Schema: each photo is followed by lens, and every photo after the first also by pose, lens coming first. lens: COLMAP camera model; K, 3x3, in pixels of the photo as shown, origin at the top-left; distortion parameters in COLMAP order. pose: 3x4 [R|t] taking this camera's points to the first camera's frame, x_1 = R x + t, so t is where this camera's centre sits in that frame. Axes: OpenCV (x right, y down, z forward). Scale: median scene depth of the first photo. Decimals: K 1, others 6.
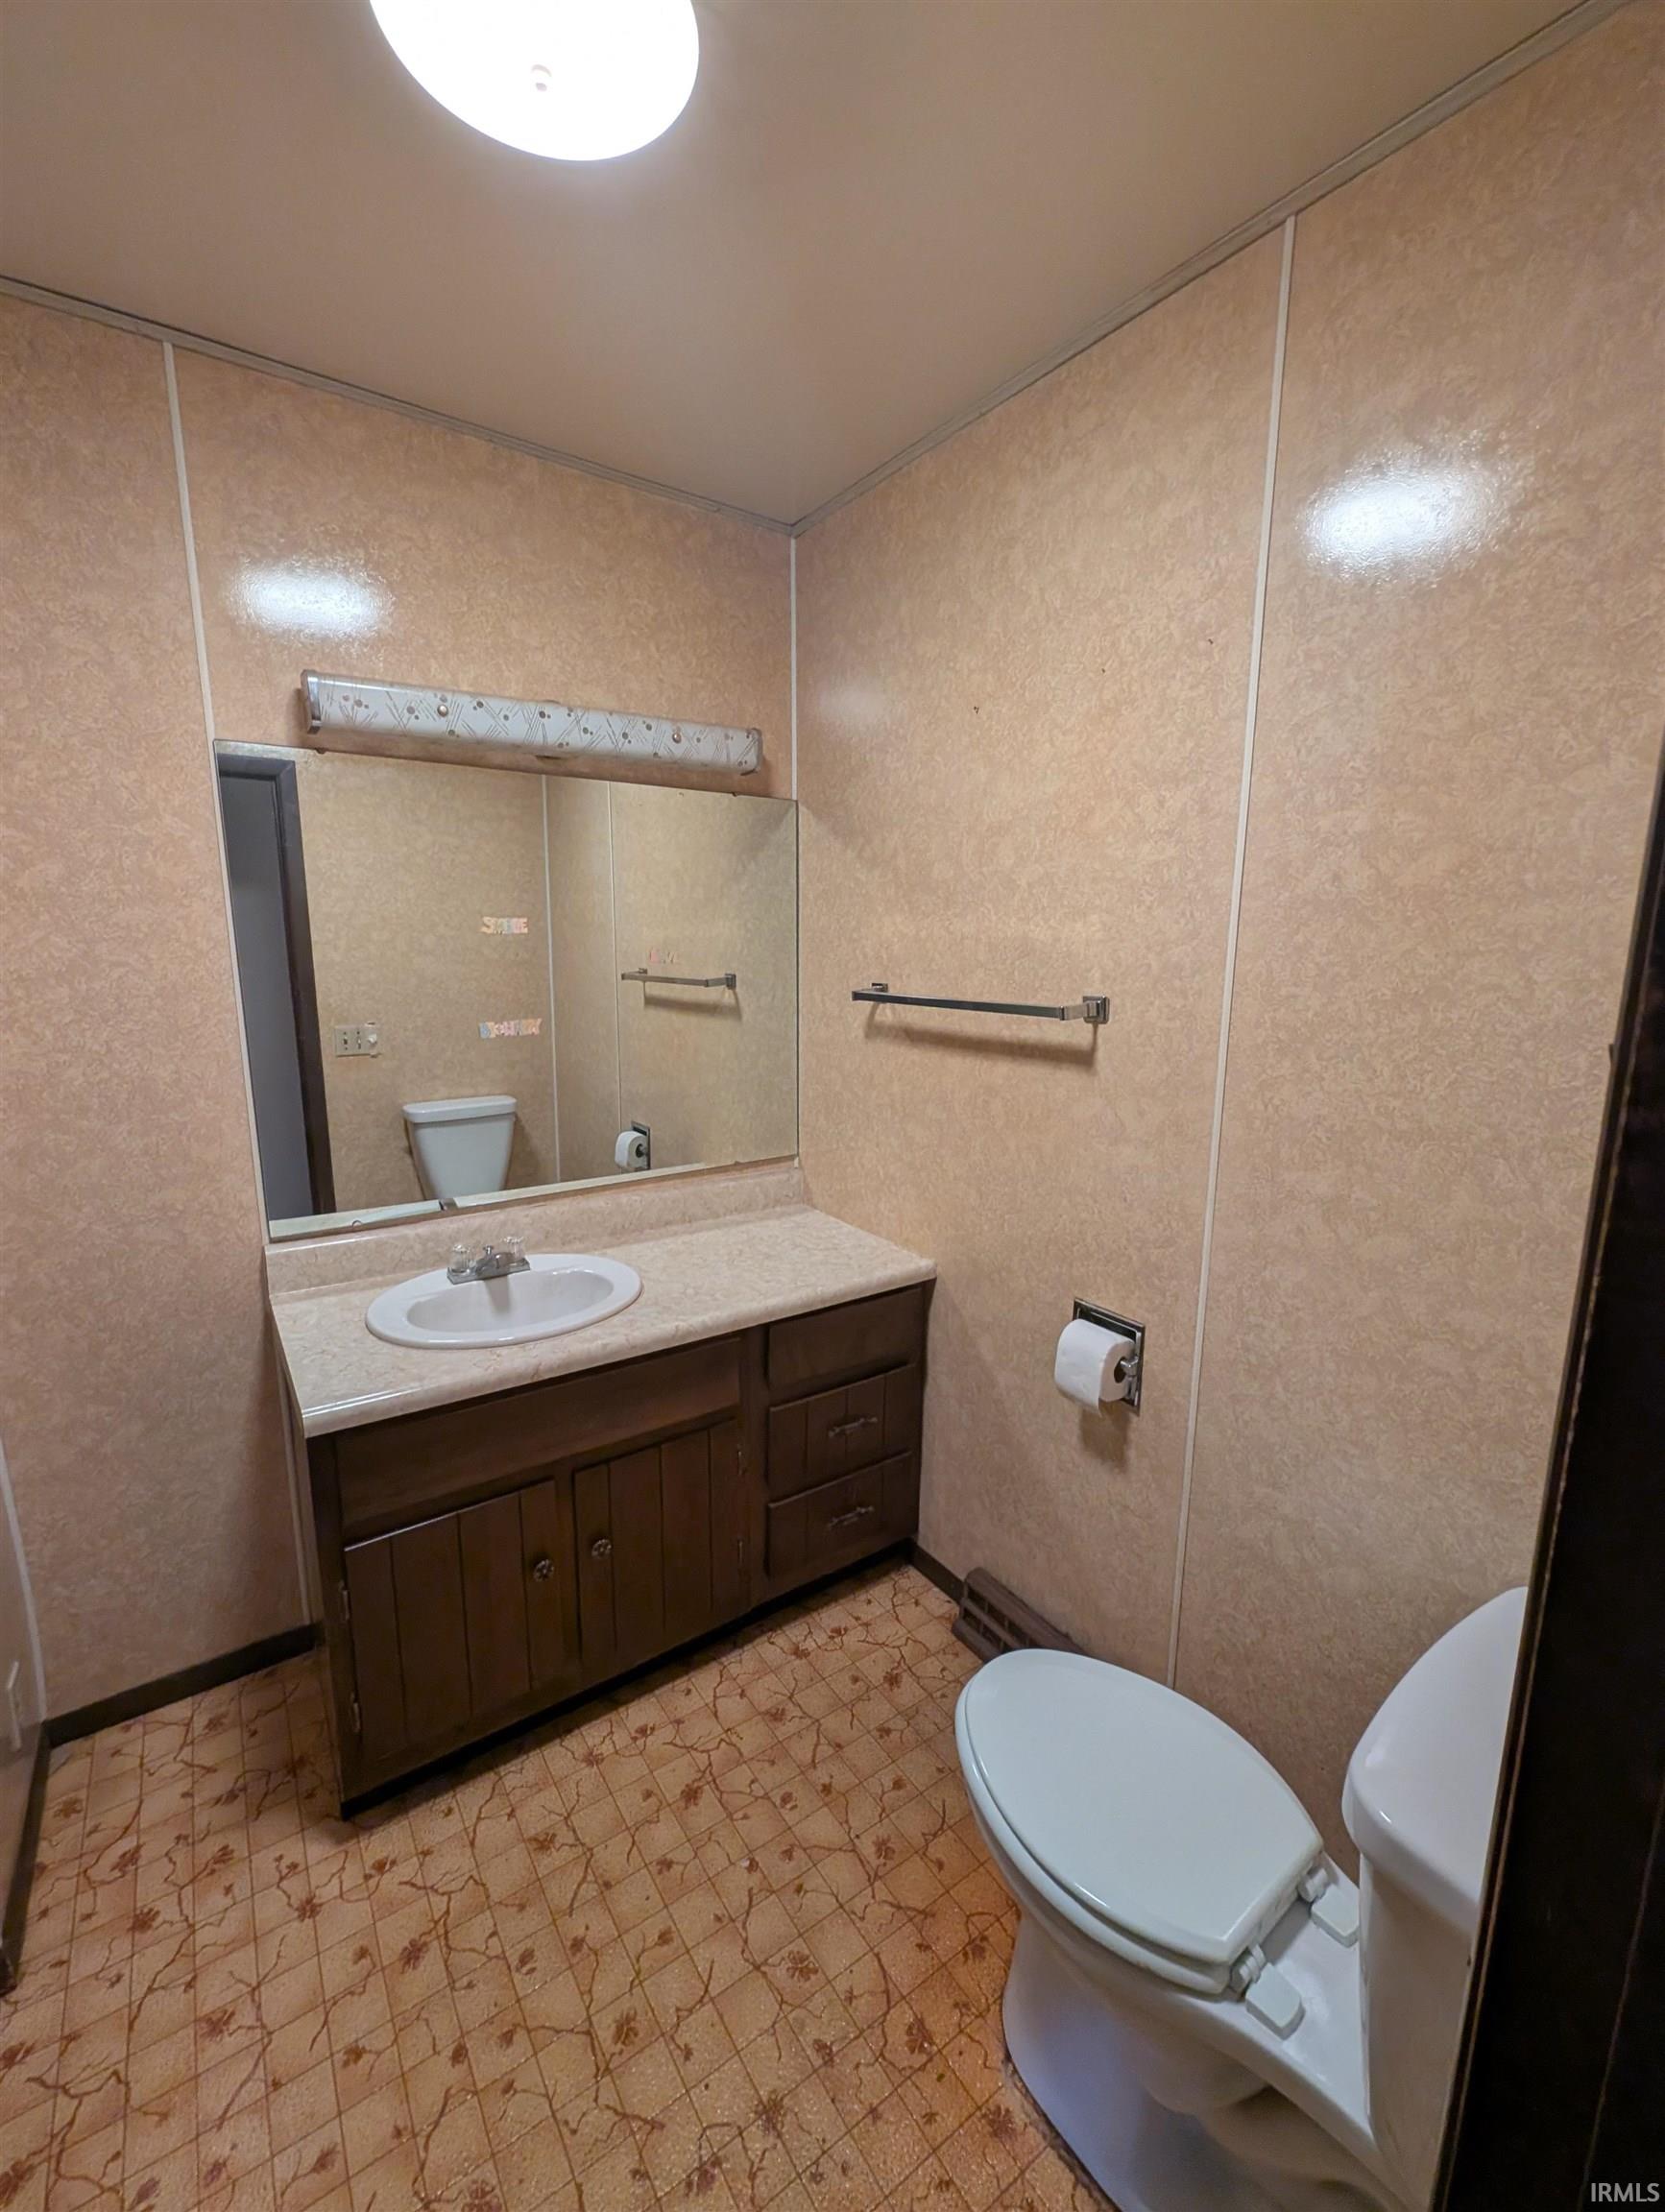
lens RADIAL K [[907.9, 0, 824.9], [0, 907.9, 1109.9], [0, 0, 1]] dist [0.000757, -0.002066]
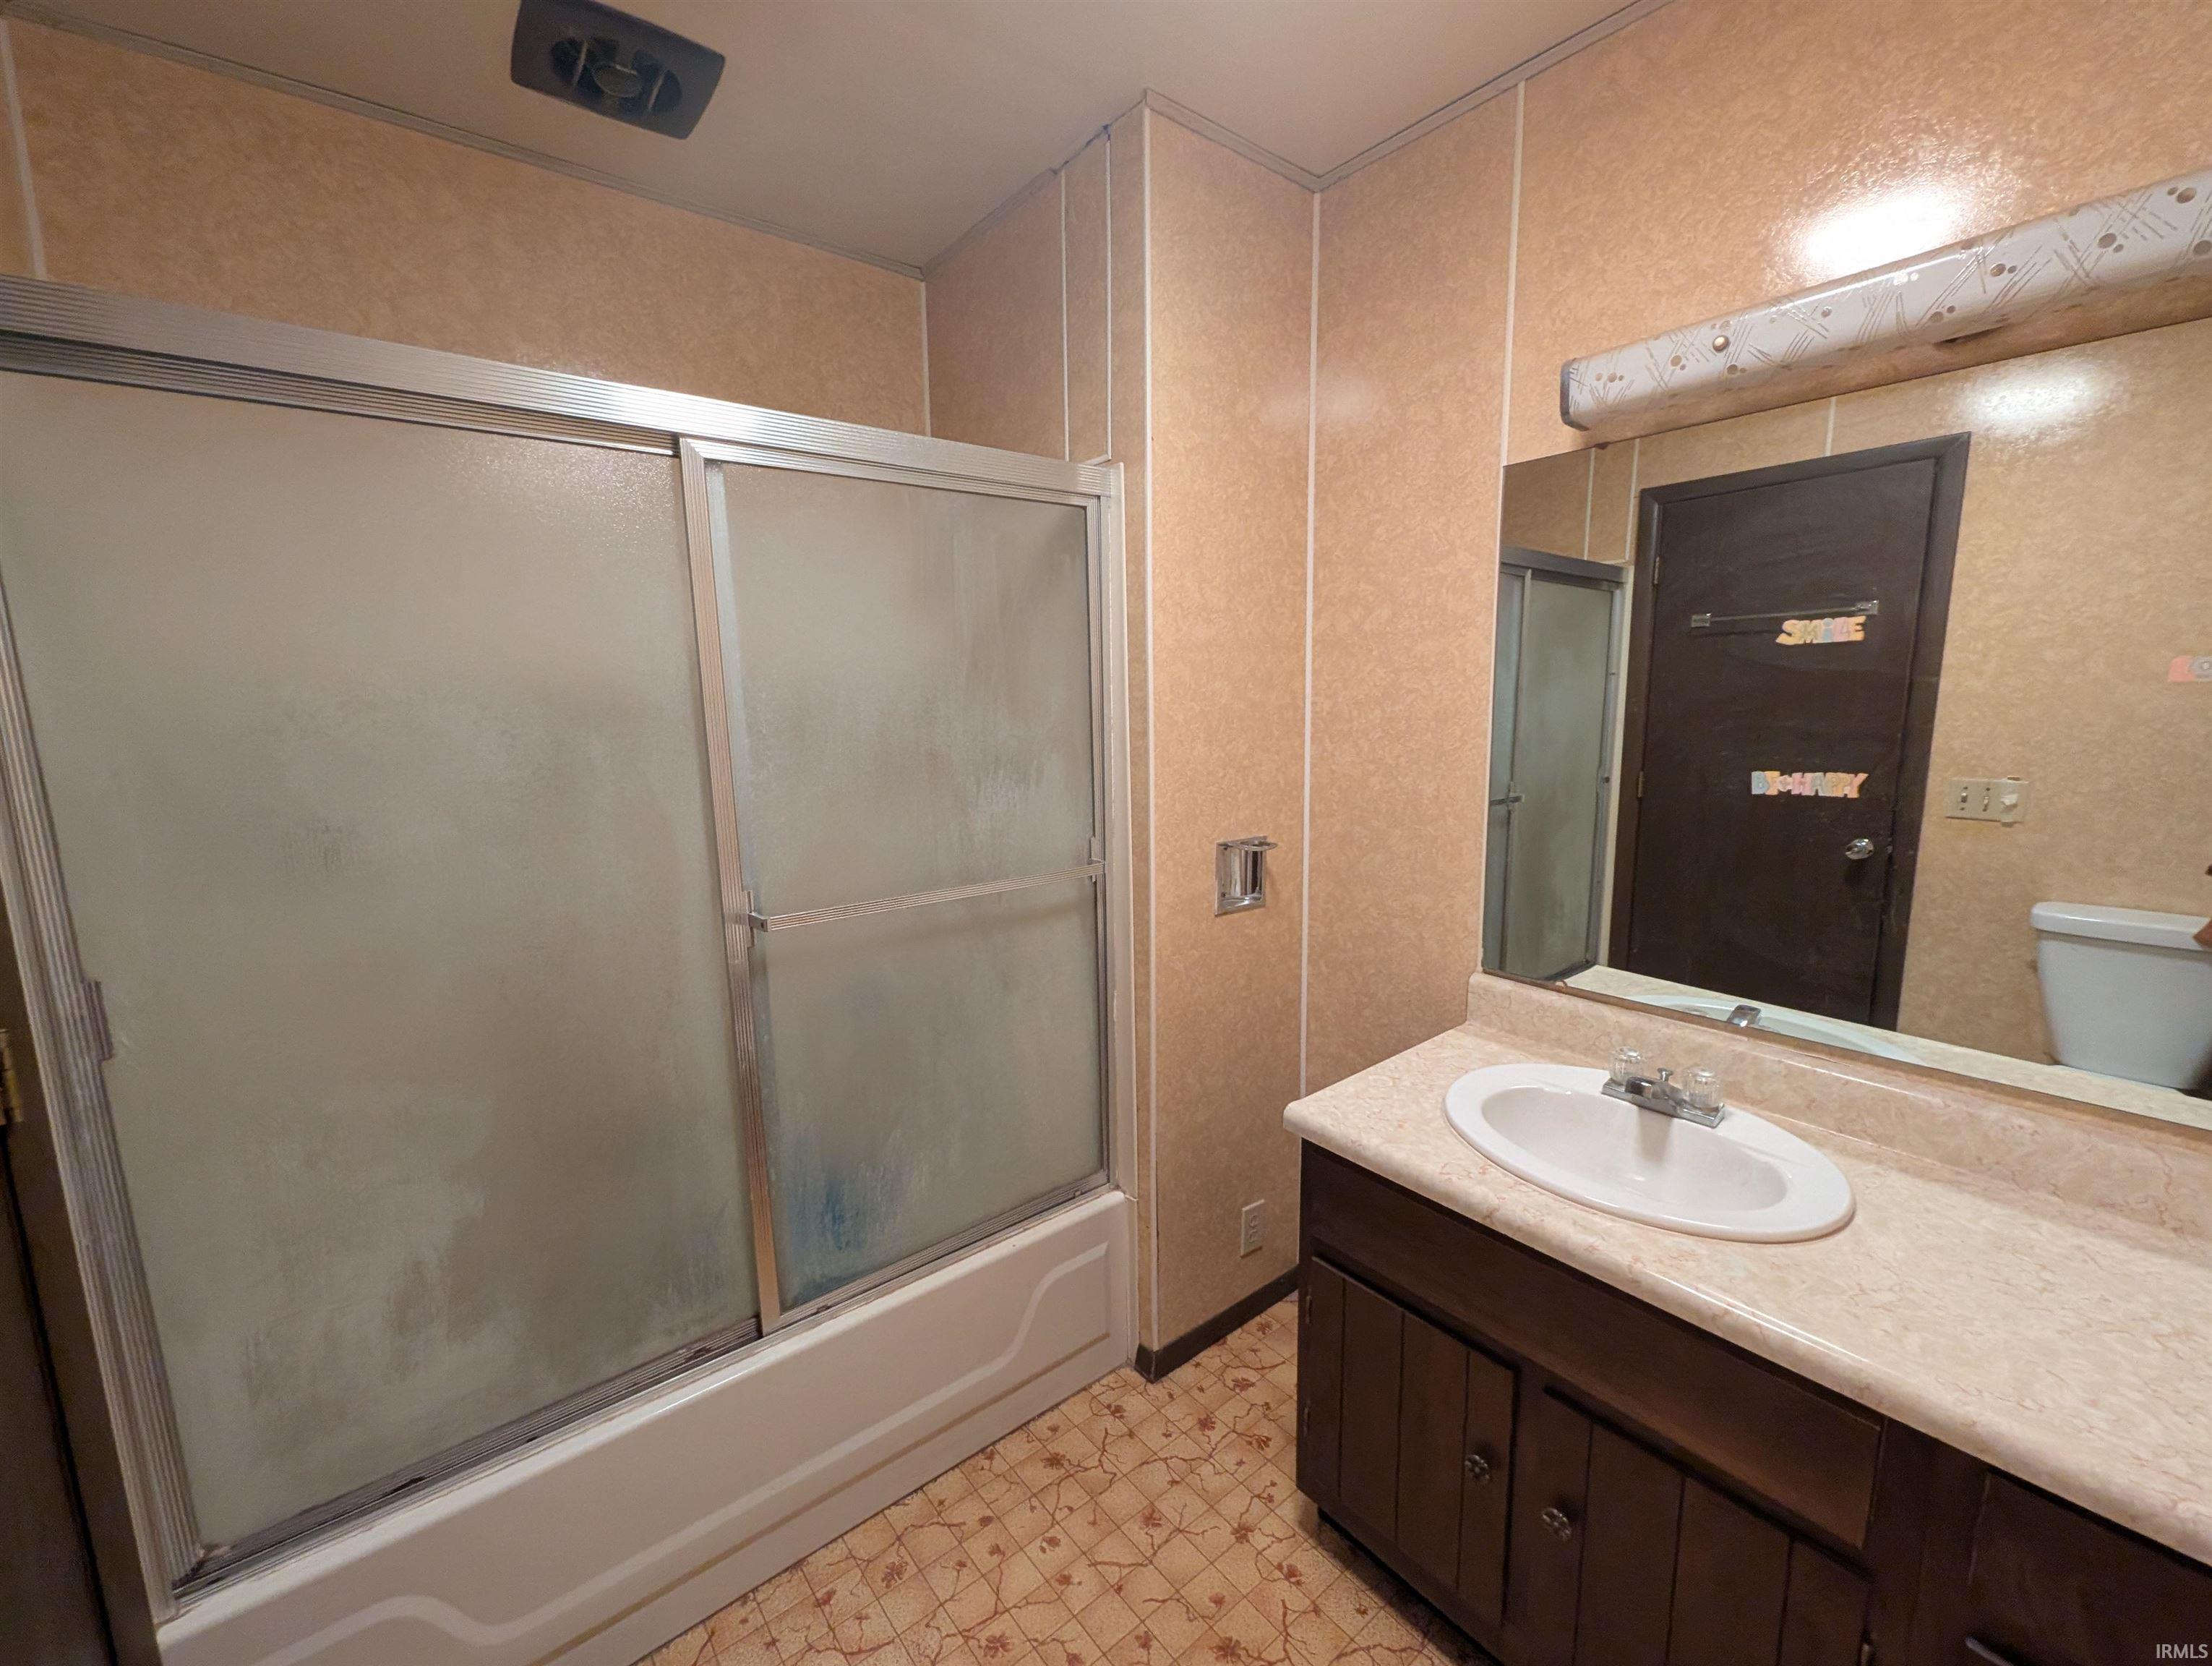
lens RADIAL K [[908.0, 0, 1103.5], [0, 908.0, 833.8], [0, 0, 1]] dist [0.000757, -0.002066]
pose [[0.070042, 0.146013, -0.986800, 0.346816], [-0.161230, 0.977880, 0.133249, -0.071901], [0.984428, 0.149769, 0.092035, 0.525368]]
